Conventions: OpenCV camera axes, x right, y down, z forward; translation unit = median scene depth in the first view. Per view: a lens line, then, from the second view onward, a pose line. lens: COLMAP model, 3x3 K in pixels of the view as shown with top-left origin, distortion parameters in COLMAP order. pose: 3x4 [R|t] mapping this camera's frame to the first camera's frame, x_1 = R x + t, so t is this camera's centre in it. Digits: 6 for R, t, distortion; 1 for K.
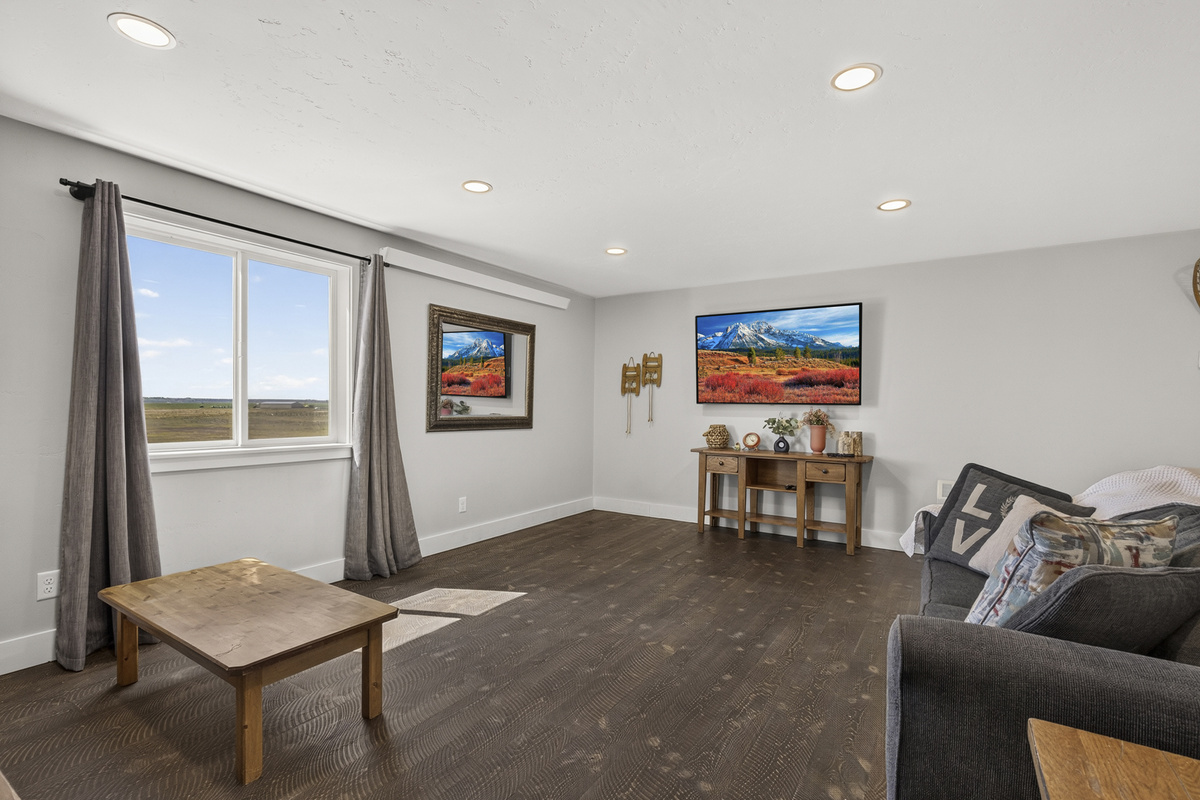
lens RADIAL K [[559.3, 0, 608.9], [0, 559.3, 396.3], [0, 0, 1]] dist [0.000518, -0.000373]
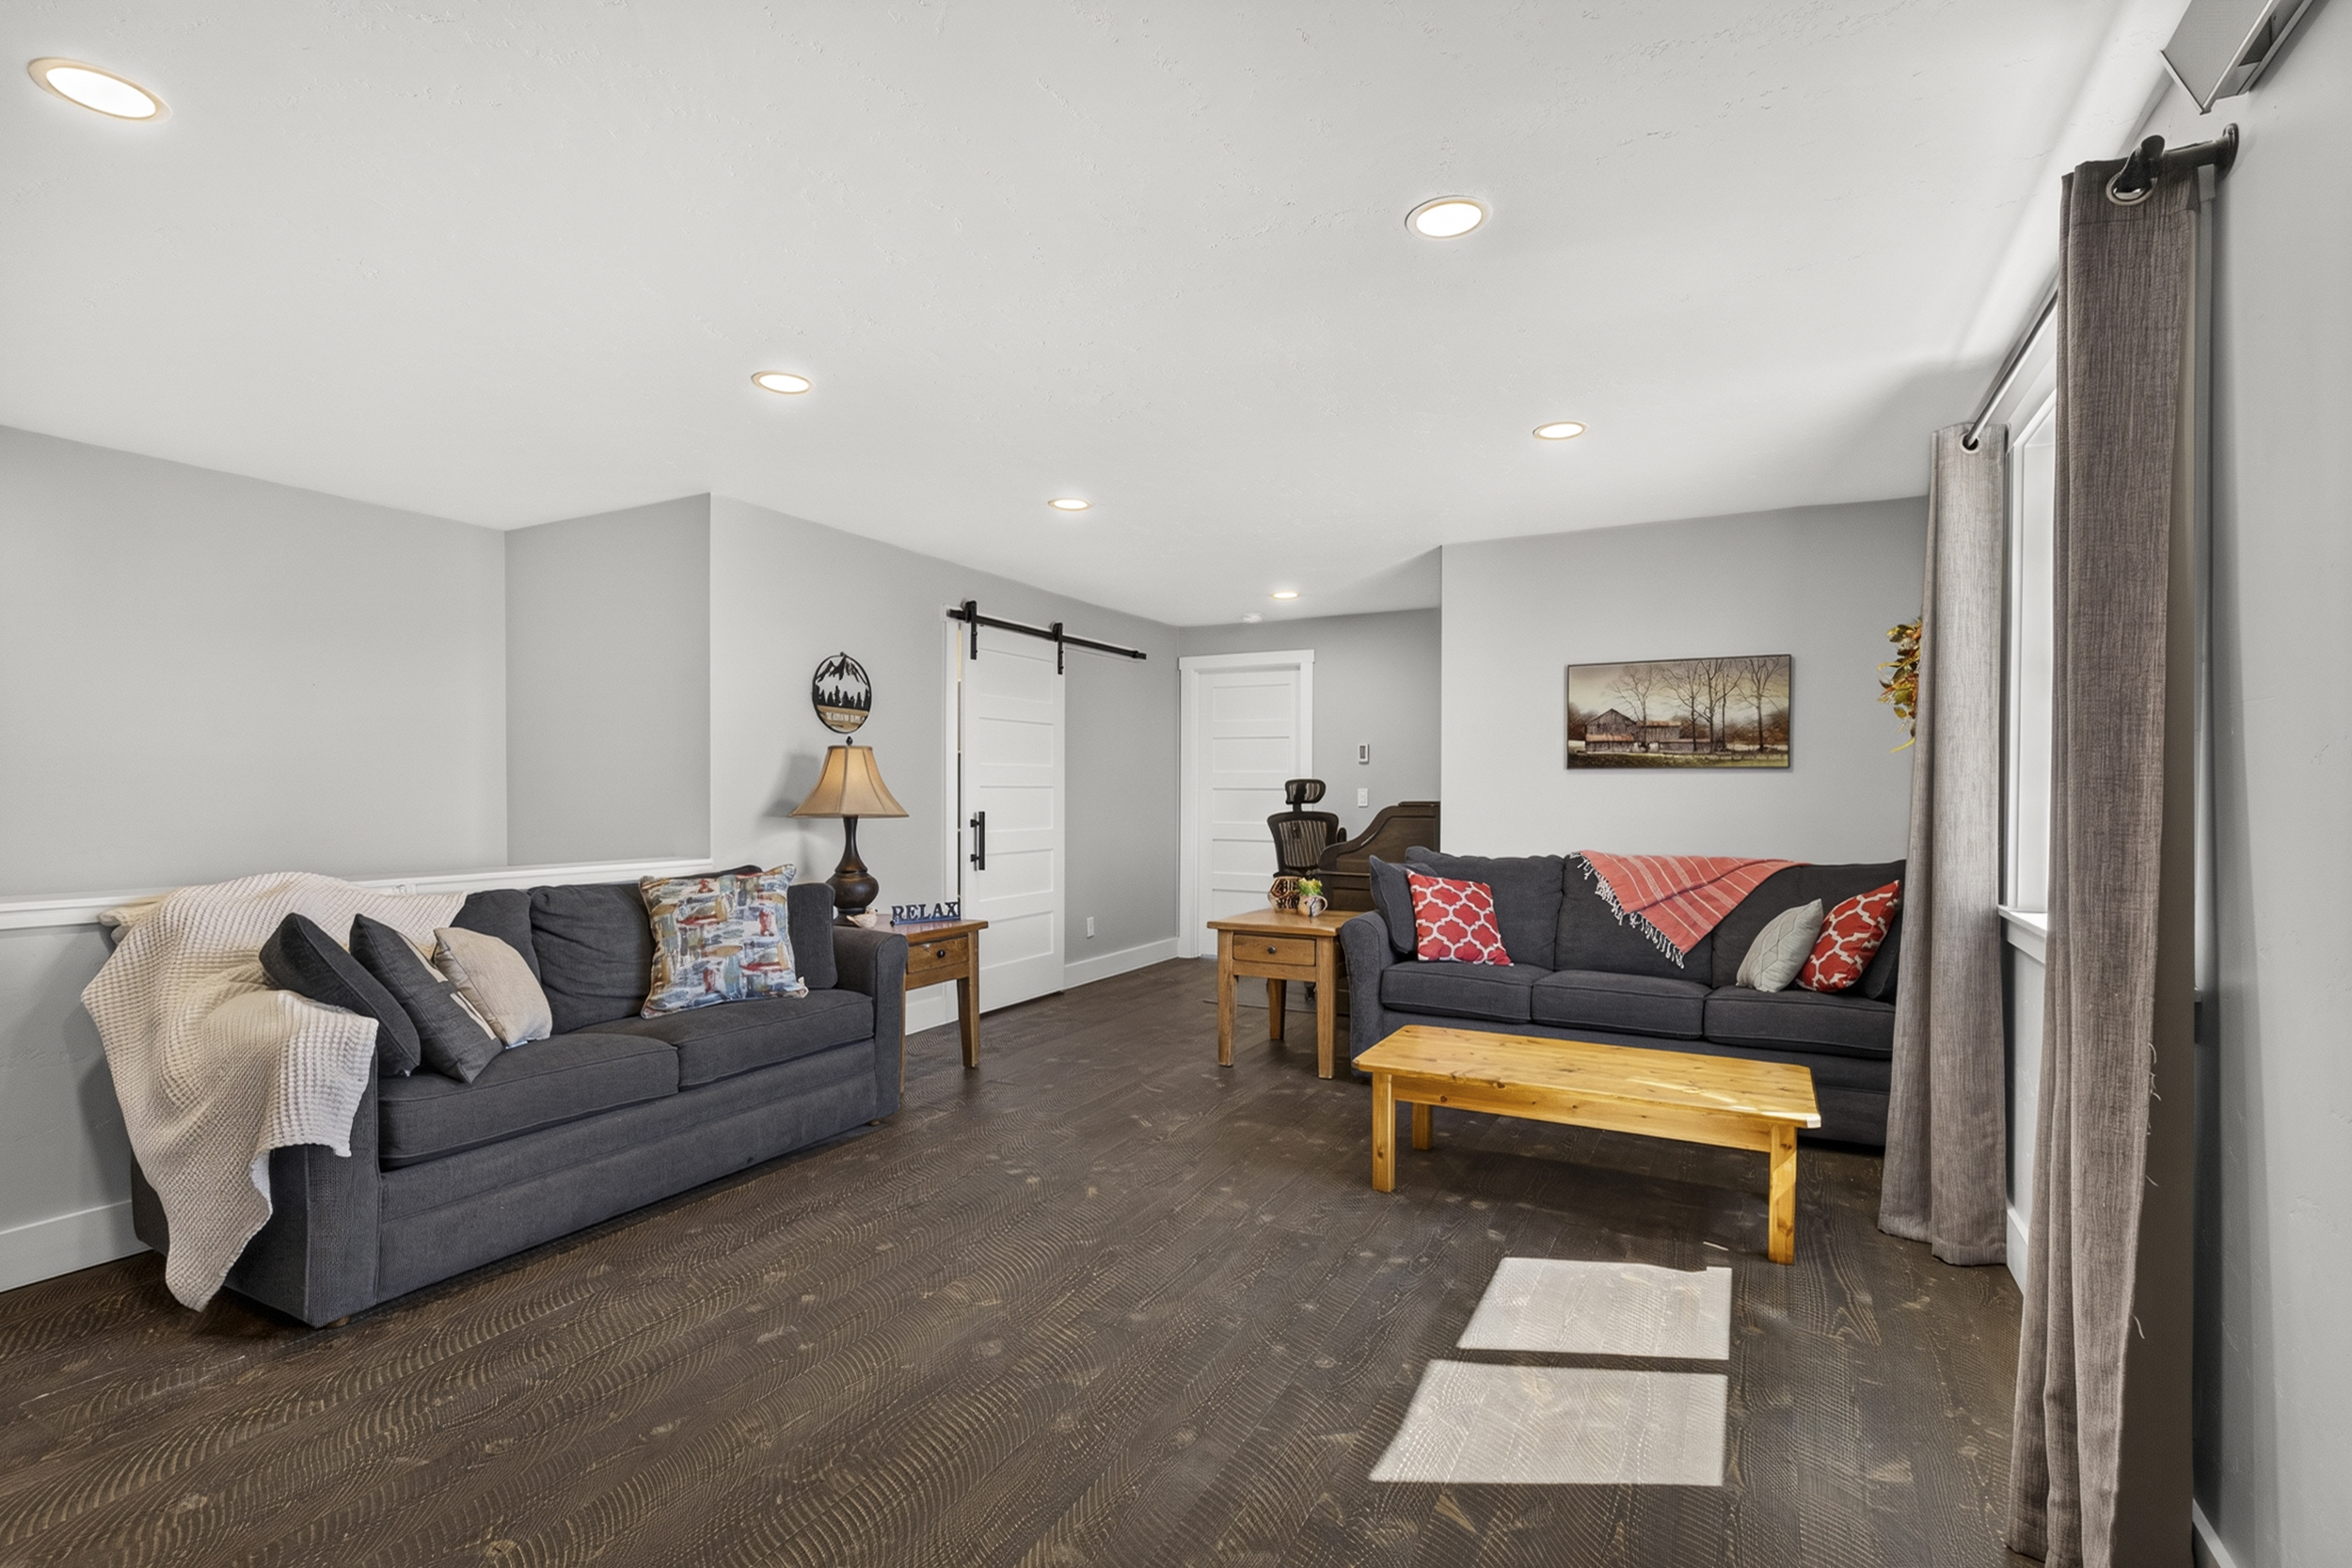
lens RADIAL K [[1096.2, 0, 1193.5], [0, 1096.2, 776.8], [0, 0, 1]] dist [0.000518, -0.000373]
pose [[-0.996217, -0.014762, -0.085640, -0.003144], [-0.012359, 0.999517, -0.028511, 0.008243], [0.086020, -0.027345, -0.995918, 0.668003]]
